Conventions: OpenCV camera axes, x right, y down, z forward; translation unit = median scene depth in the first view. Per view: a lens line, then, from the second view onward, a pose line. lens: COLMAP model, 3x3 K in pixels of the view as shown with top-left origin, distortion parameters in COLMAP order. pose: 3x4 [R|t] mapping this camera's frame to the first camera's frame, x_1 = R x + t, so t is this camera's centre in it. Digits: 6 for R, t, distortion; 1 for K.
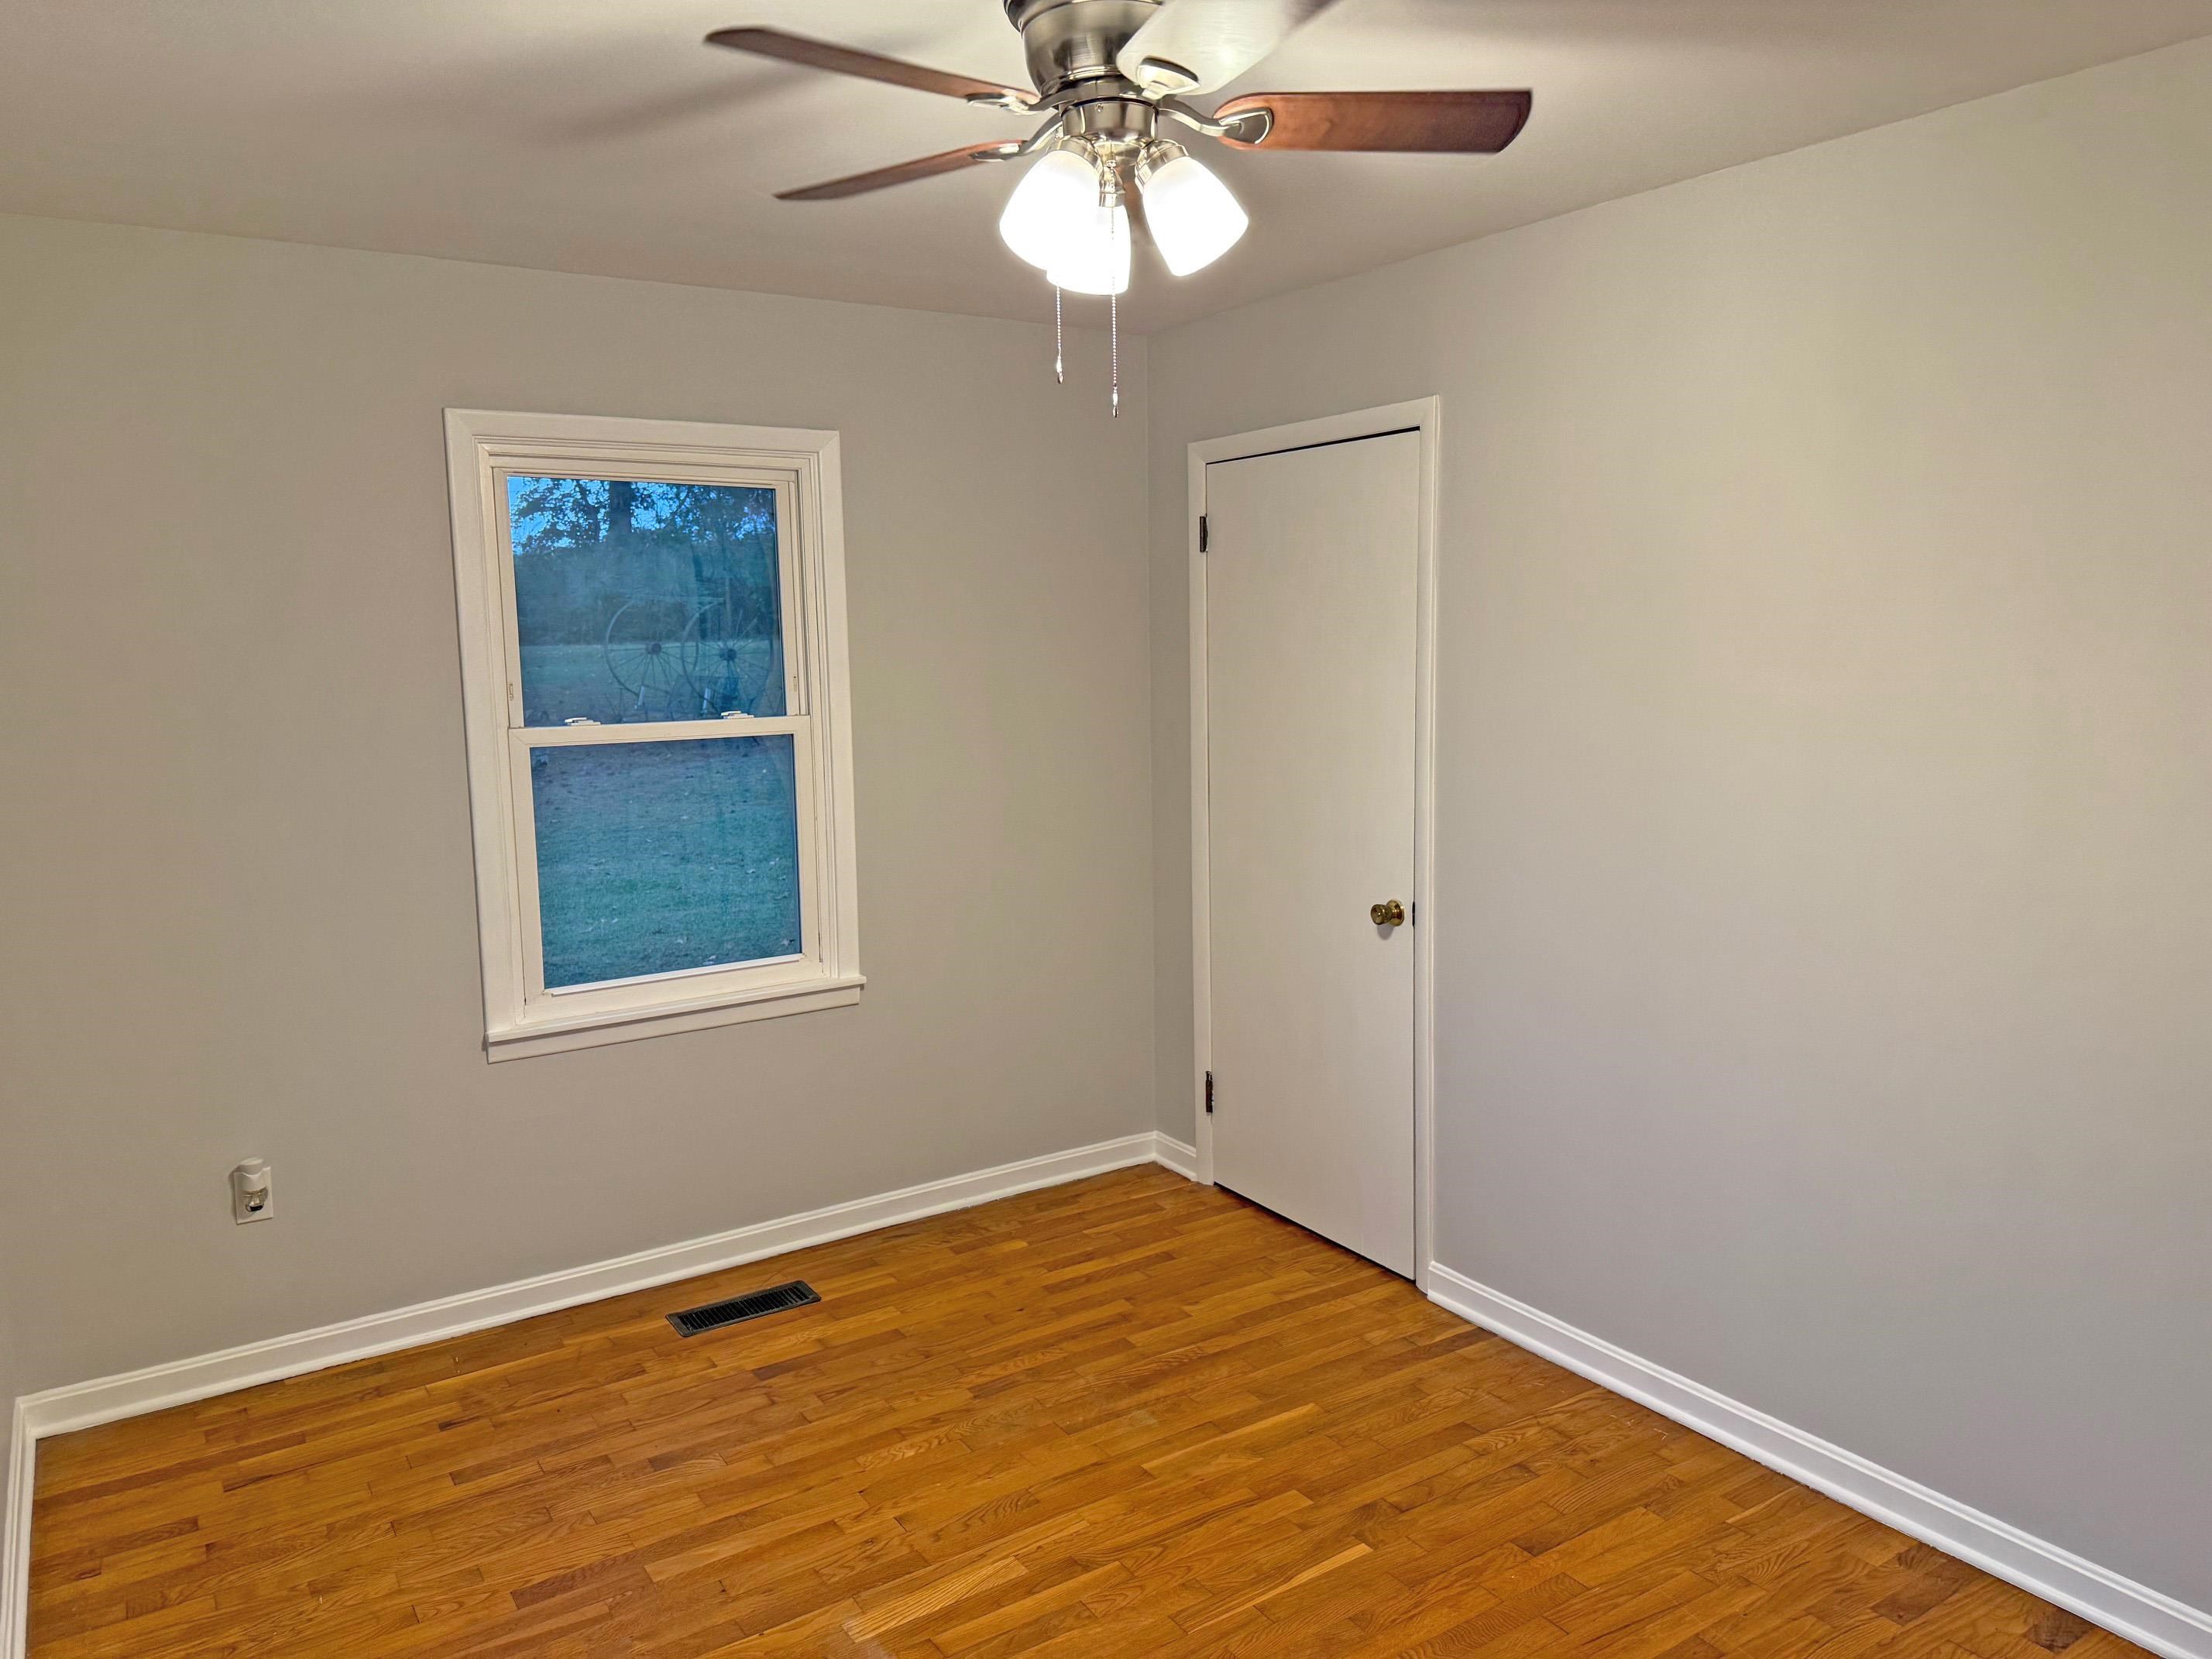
lens RADIAL K [[1599.6, 0, 1109.4], [0, 1599.6, 820.5], [0, 0, 1]] dist [0.069721, -0.050431]
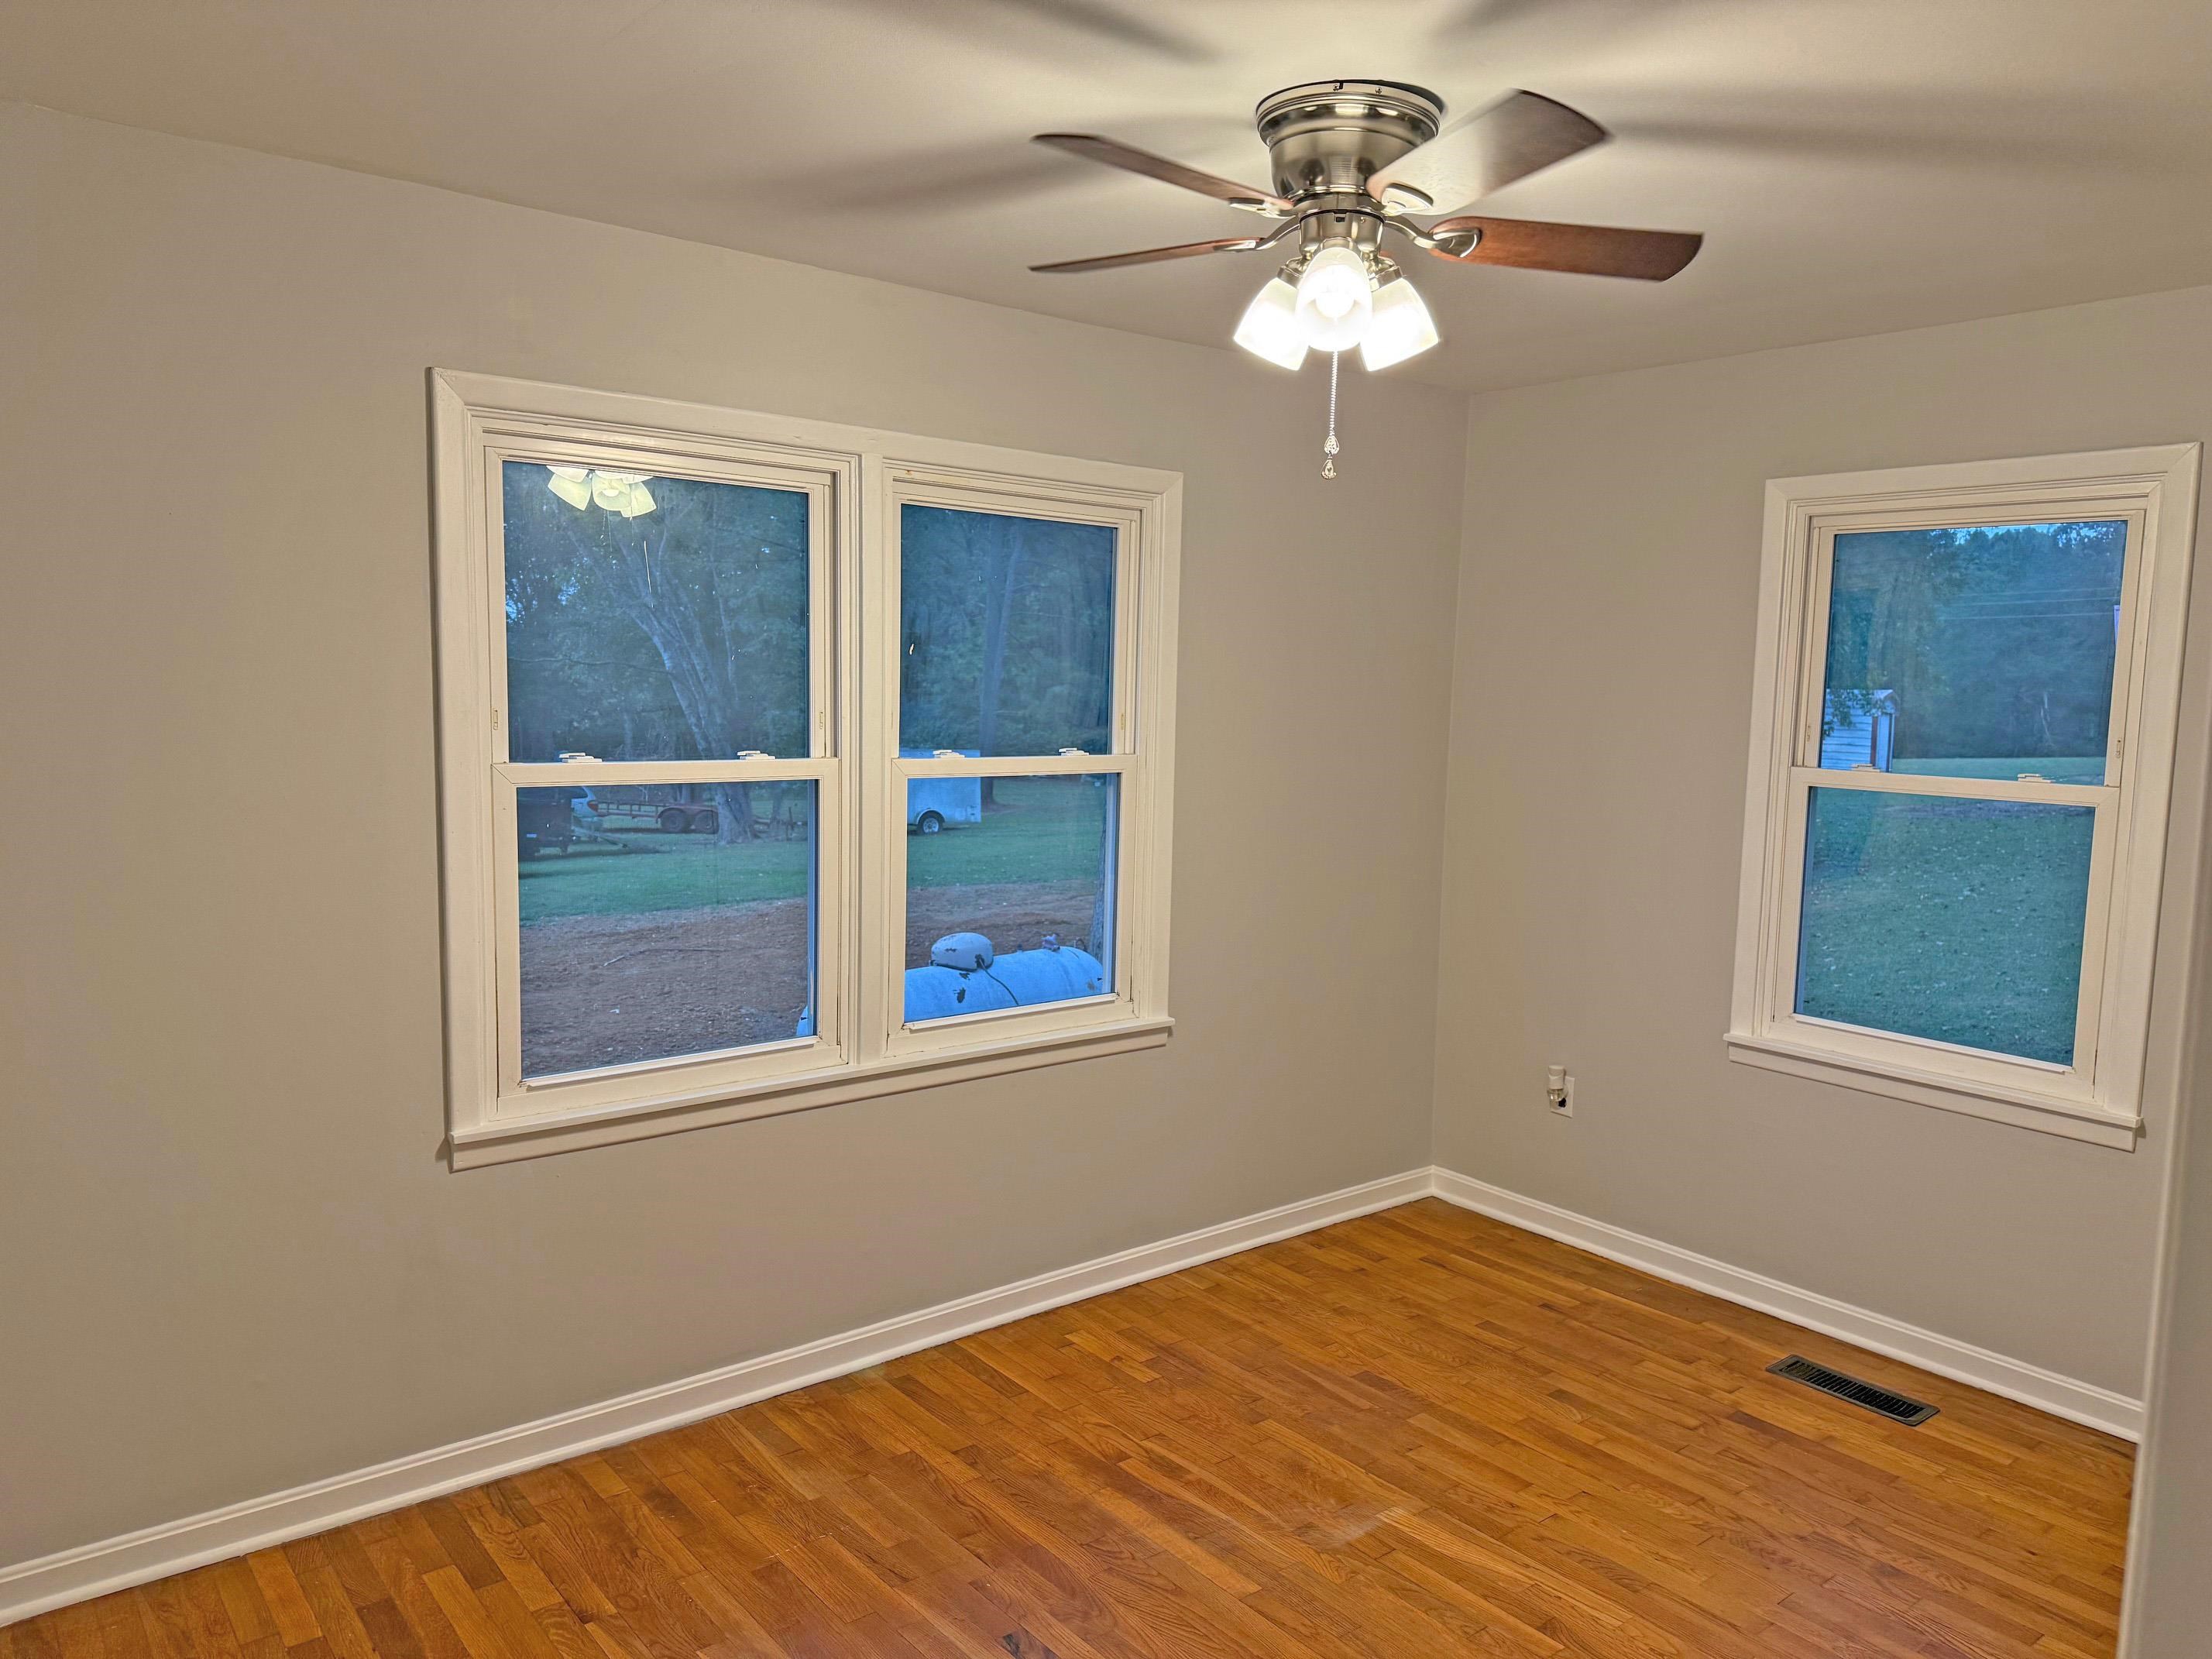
lens RADIAL K [[1599.6, 0, 1097.2], [0, 1599.6, 841.8], [0, 0, 1]] dist [0.069721, -0.050431]
pose [[0.095053, 0.127786, -0.987236, 0.740205], [-0.153762, 0.981710, 0.112266, -0.063983], [0.983525, 0.141128, 0.112963, 0.471579]]
